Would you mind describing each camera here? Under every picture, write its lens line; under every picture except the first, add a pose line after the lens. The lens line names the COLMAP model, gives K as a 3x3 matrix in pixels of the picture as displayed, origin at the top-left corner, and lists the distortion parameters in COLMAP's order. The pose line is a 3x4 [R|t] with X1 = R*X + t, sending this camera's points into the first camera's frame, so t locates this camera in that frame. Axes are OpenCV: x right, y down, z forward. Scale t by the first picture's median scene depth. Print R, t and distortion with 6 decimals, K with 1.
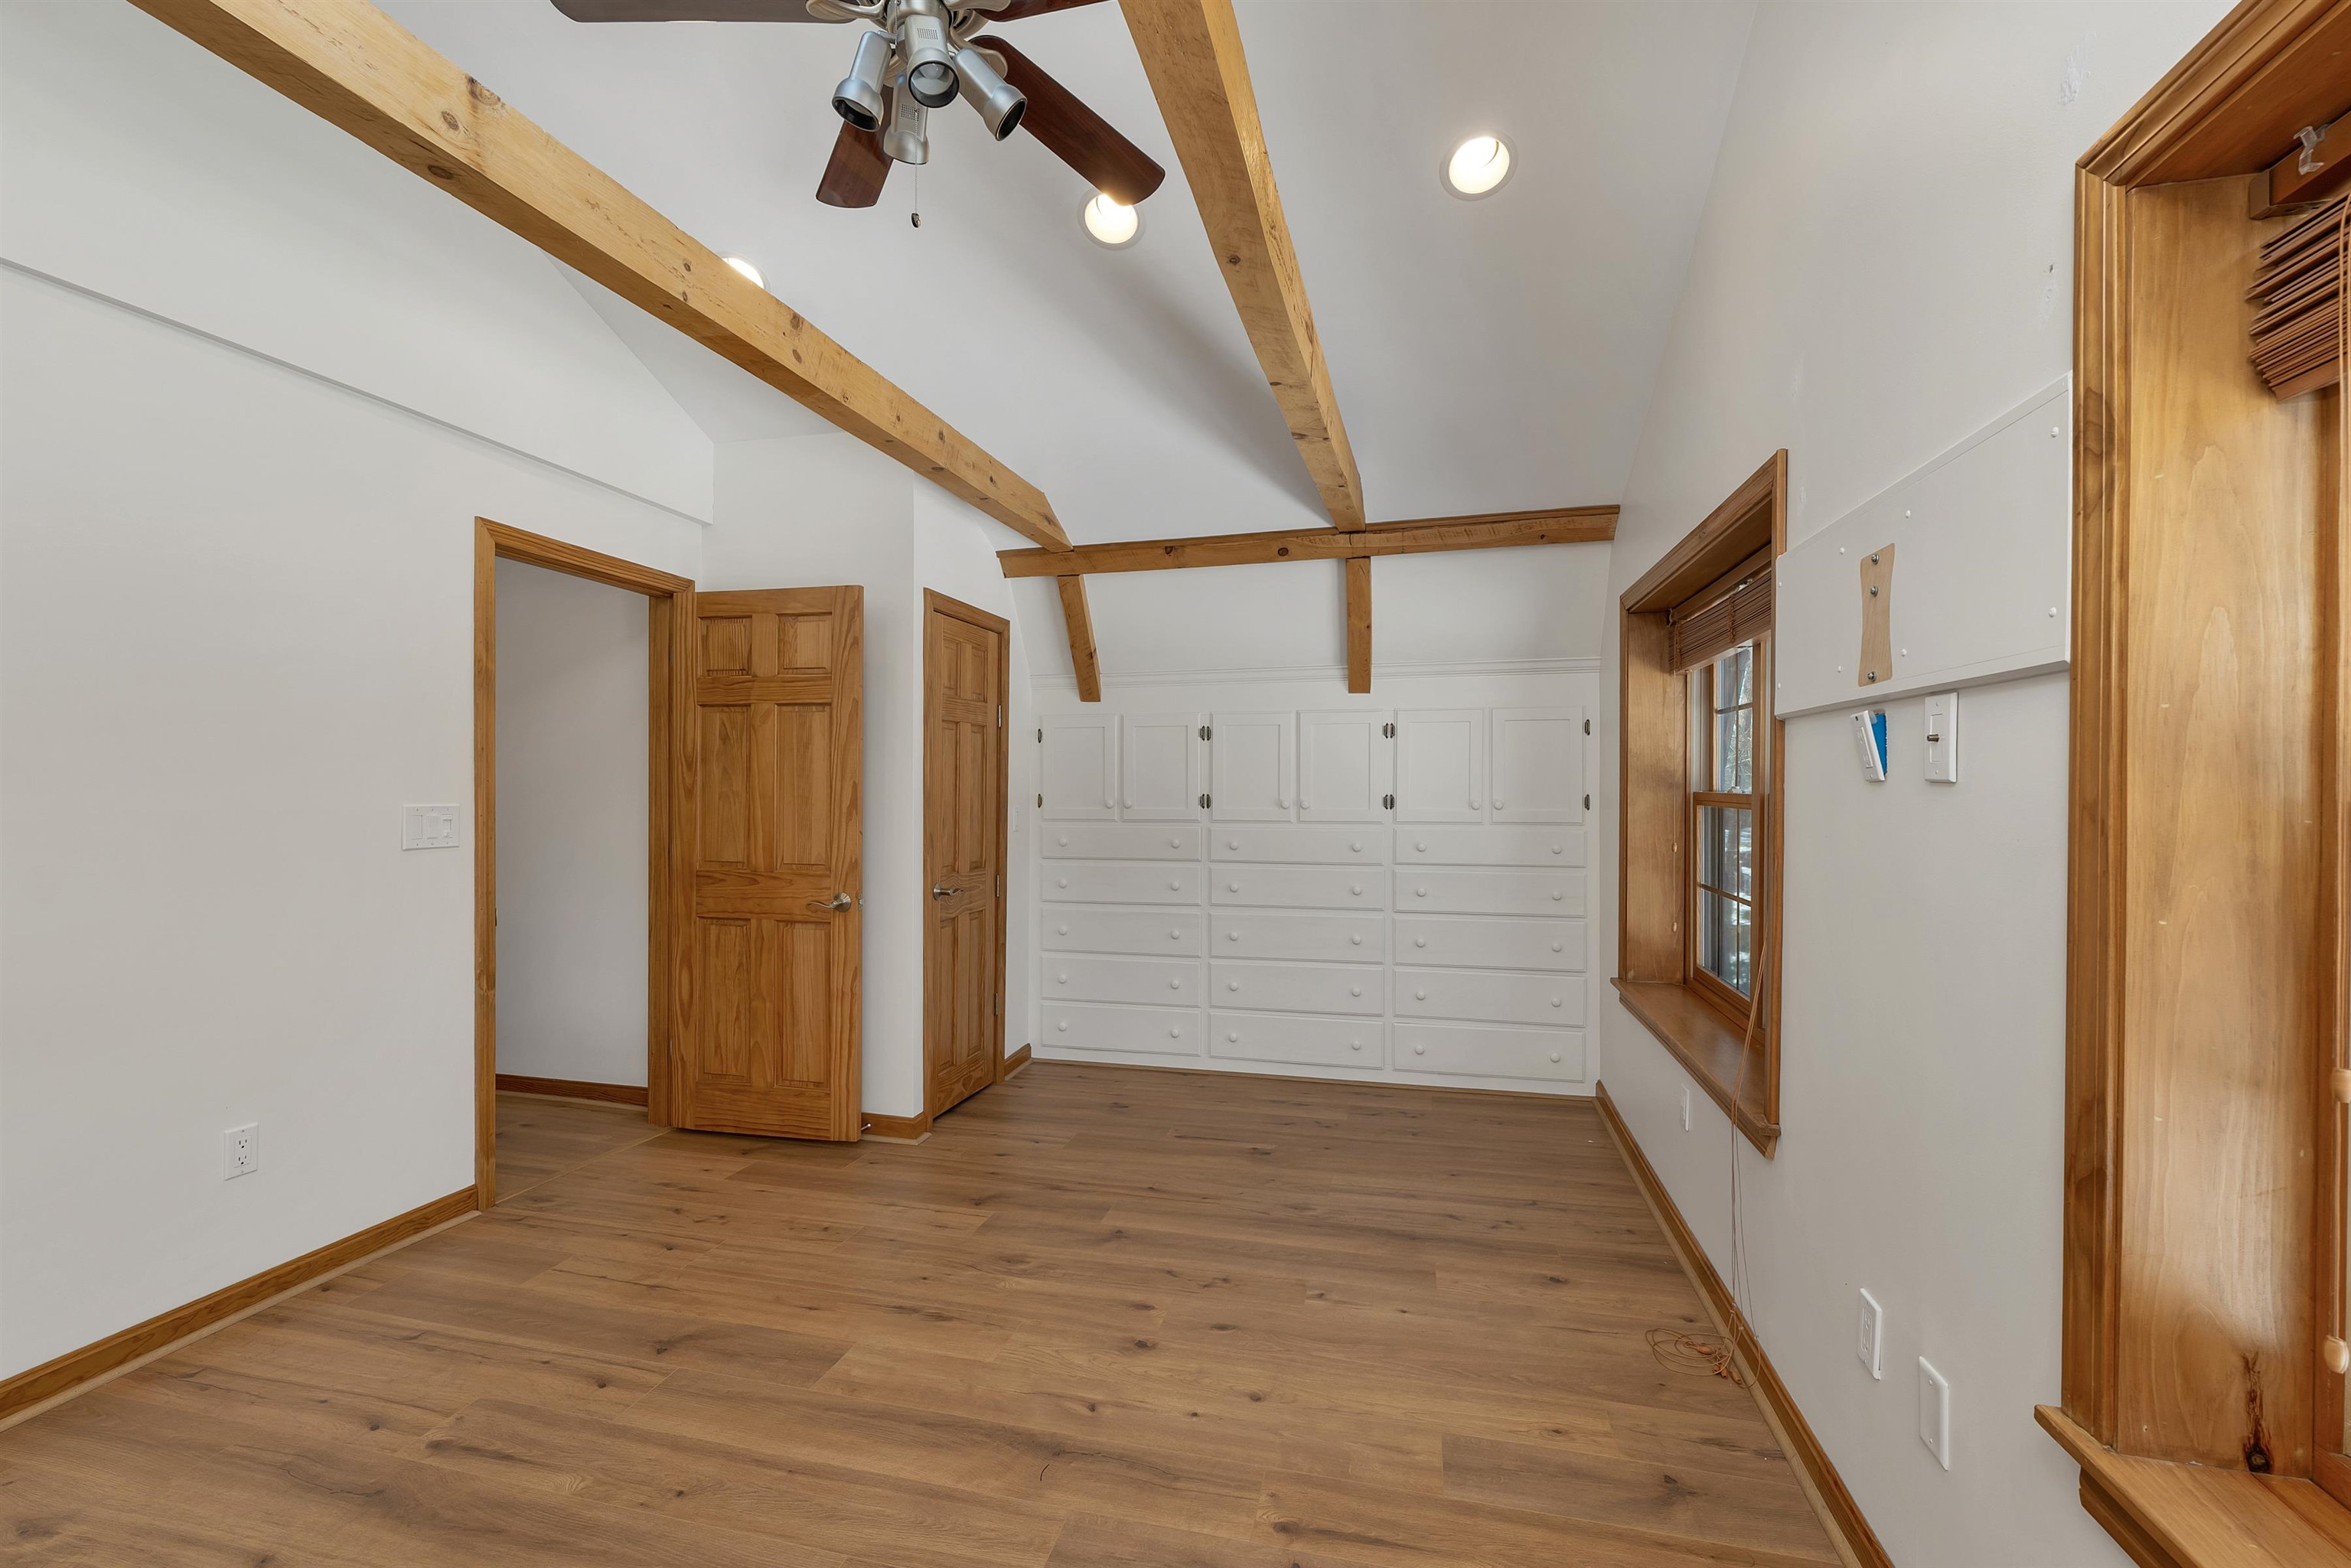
lens RADIAL K [[995.3, 0, 1165.5], [0, 995.3, 787.5], [0, 0, 1]] dist [-0.001598, 0.000498]
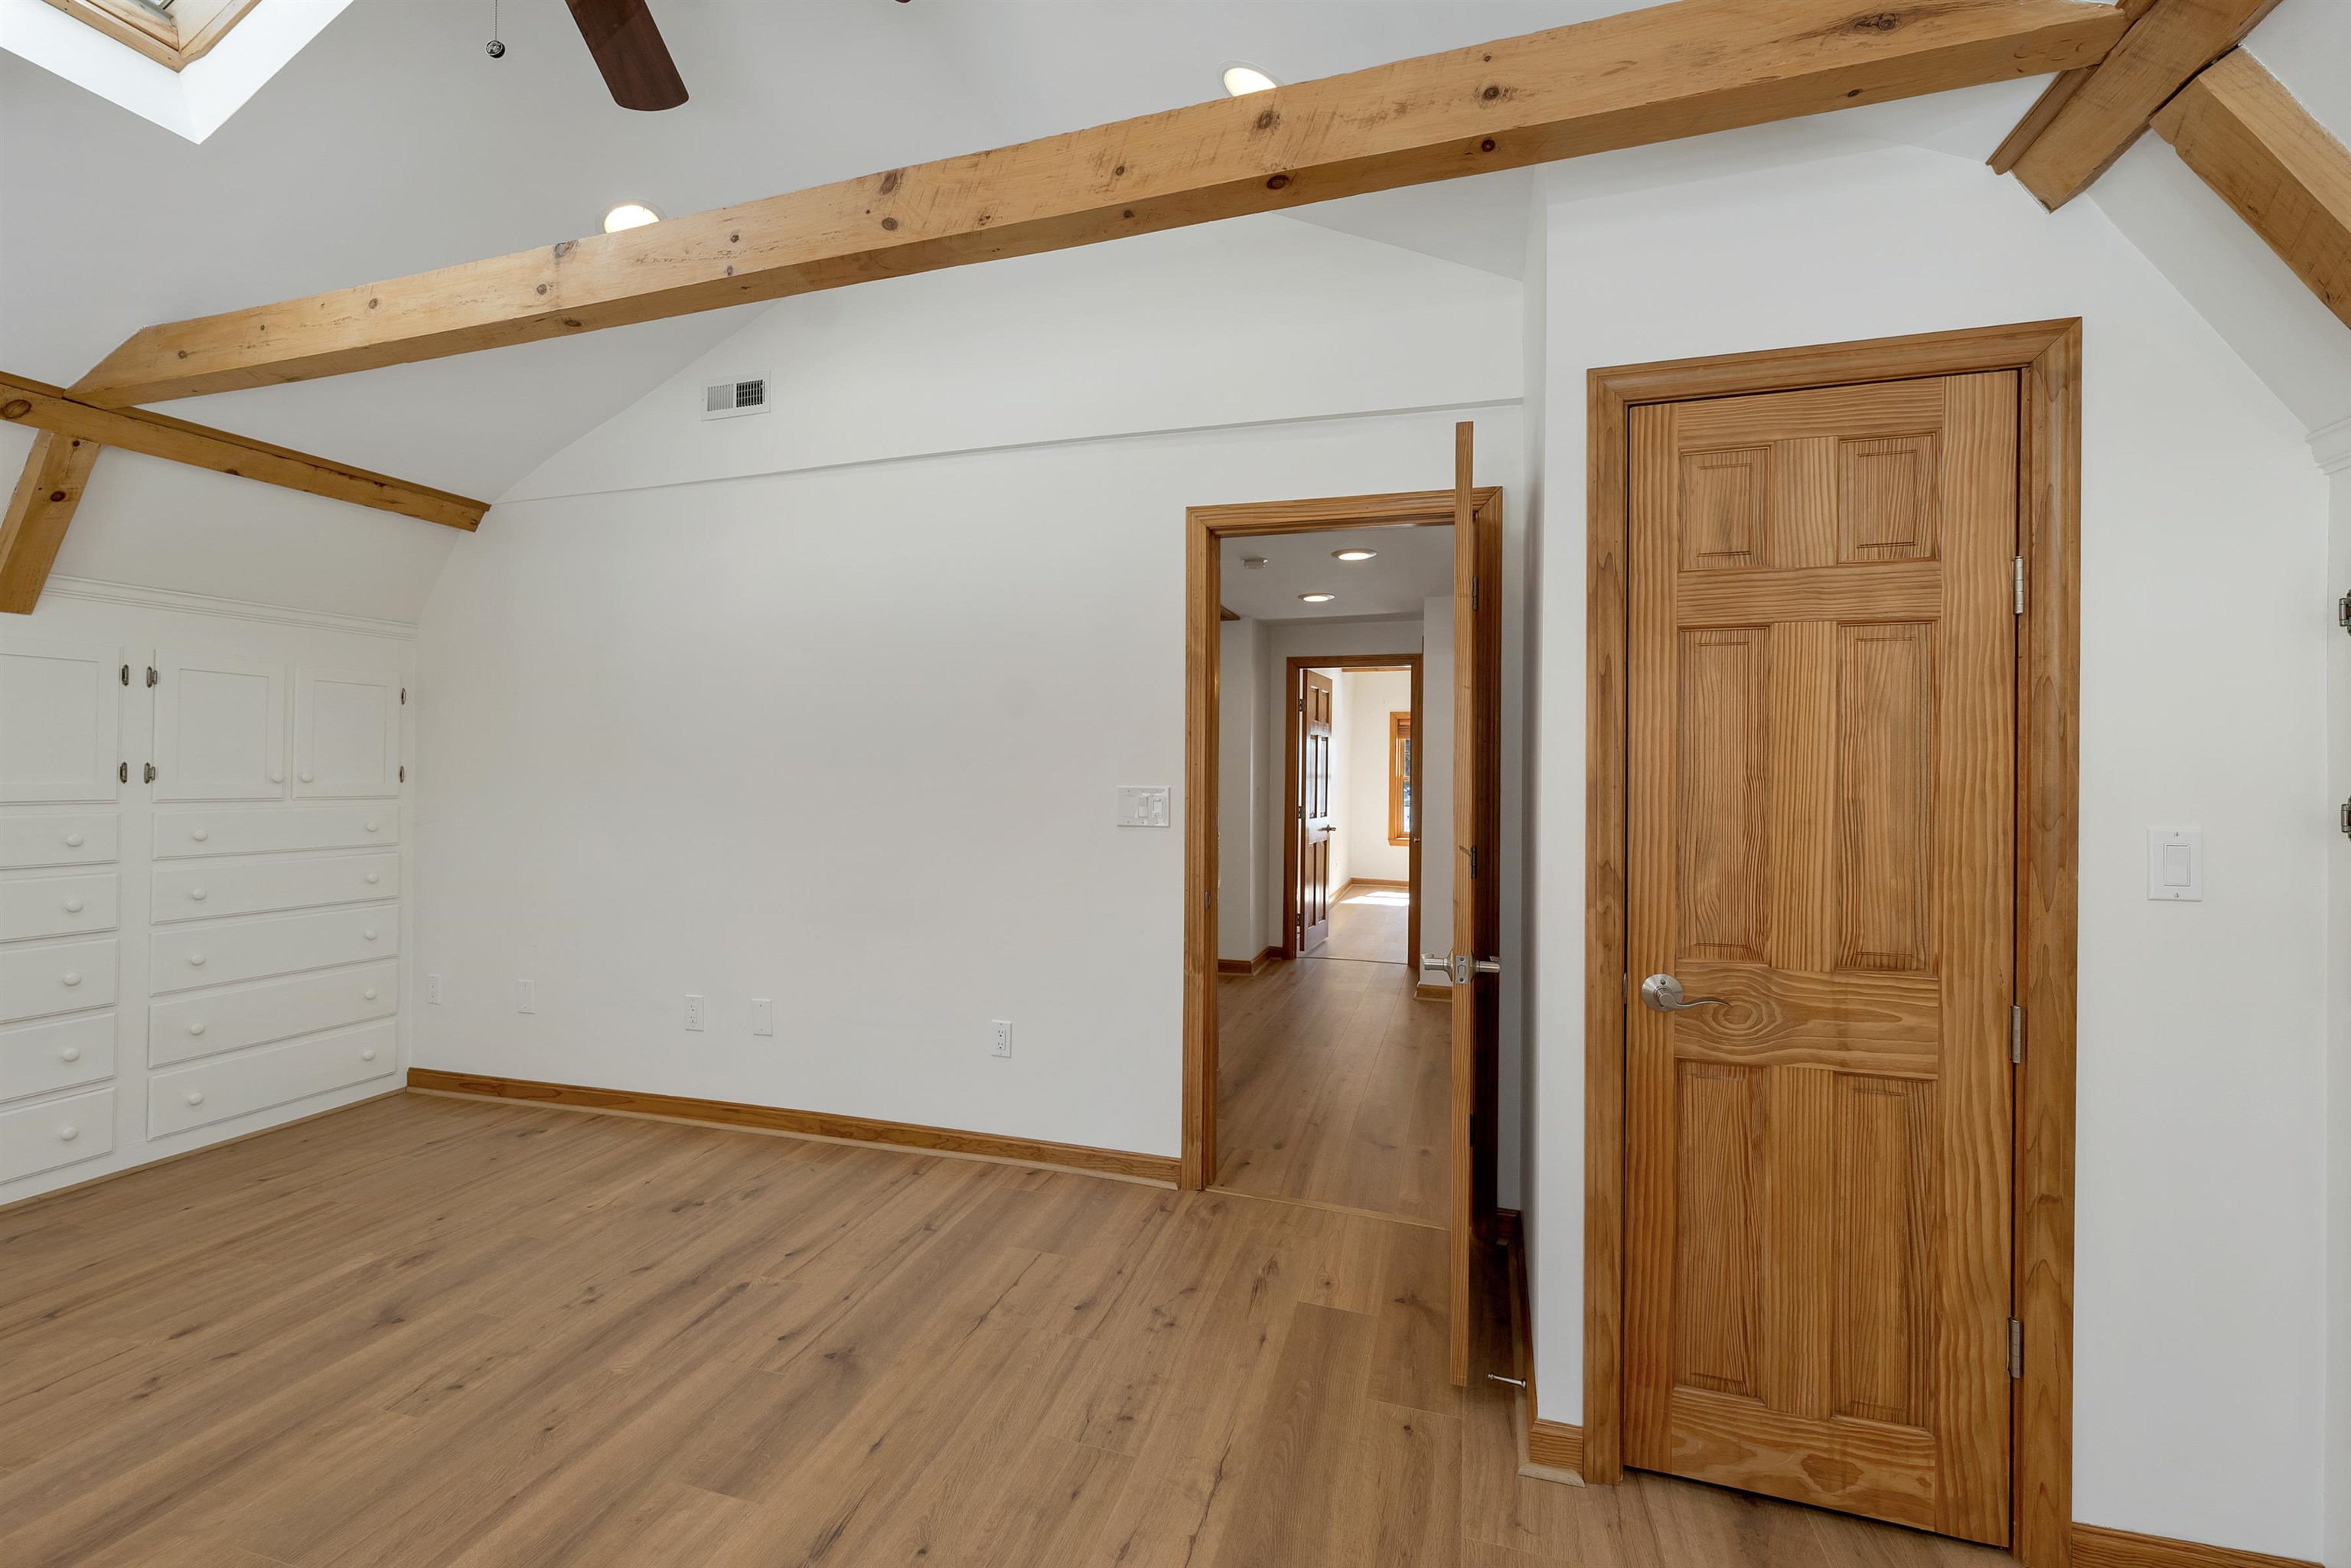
lens RADIAL K [[995.3, 0, 1164.4], [0, 995.3, 760.9], [0, 0, 1]] dist [-0.001598, 0.000498]
pose [[-0.048002, -0.012543, -0.998768, 0.394159], [-0.007393, 0.999898, -0.012202, 0.003013], [0.998820, 0.006798, -0.048090, 1.219600]]
